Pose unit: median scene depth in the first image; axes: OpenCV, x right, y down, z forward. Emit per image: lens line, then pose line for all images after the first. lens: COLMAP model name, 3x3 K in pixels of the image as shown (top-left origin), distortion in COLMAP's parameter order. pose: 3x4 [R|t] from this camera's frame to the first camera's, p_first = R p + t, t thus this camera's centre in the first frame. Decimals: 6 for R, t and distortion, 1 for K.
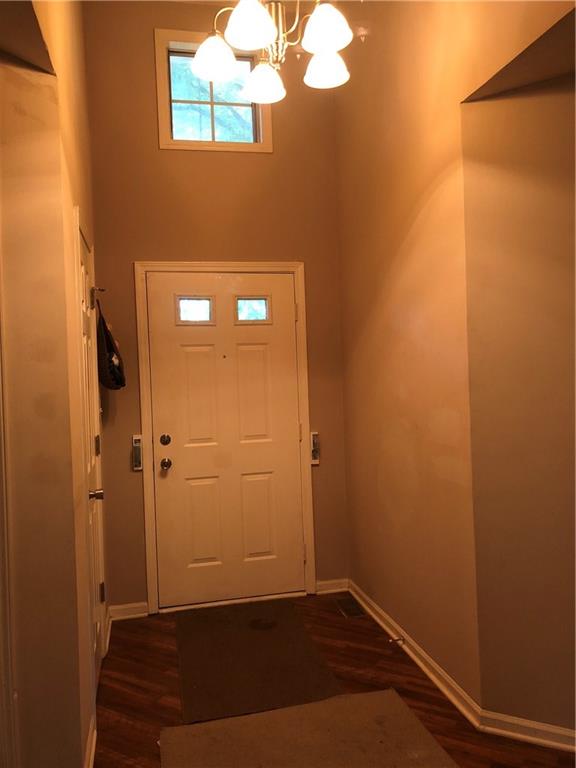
lens RADIAL K [[628.7, 0, 288.4], [0, 628.7, 382.7], [0, 0, 1]] dist [0.031201, -0.036271]
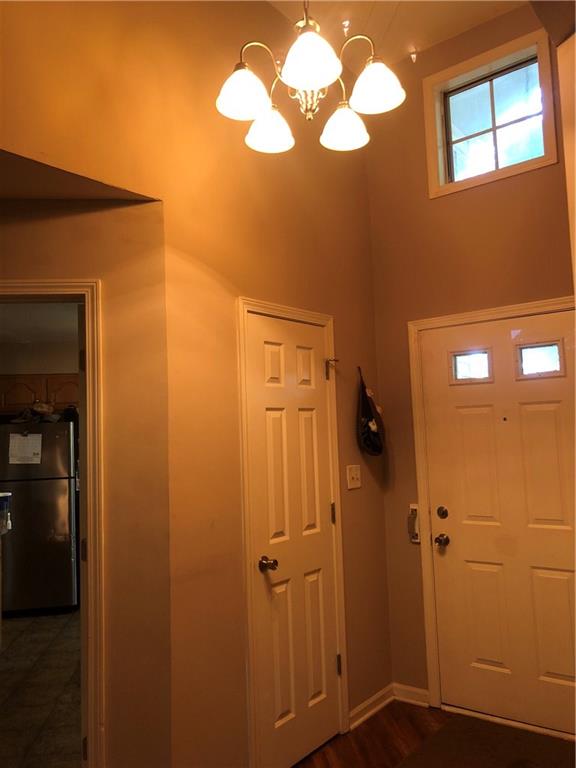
lens RADIAL K [[628.7, 0, 283.0], [0, 628.7, 382.8], [0, 0, 1]] dist [0.031201, -0.036271]
pose [[0.625010, -0.052460, -0.778852, 0.374971], [0.003899, 0.997937, -0.064087, -0.037587], [0.780607, 0.037019, 0.623925, 0.251448]]
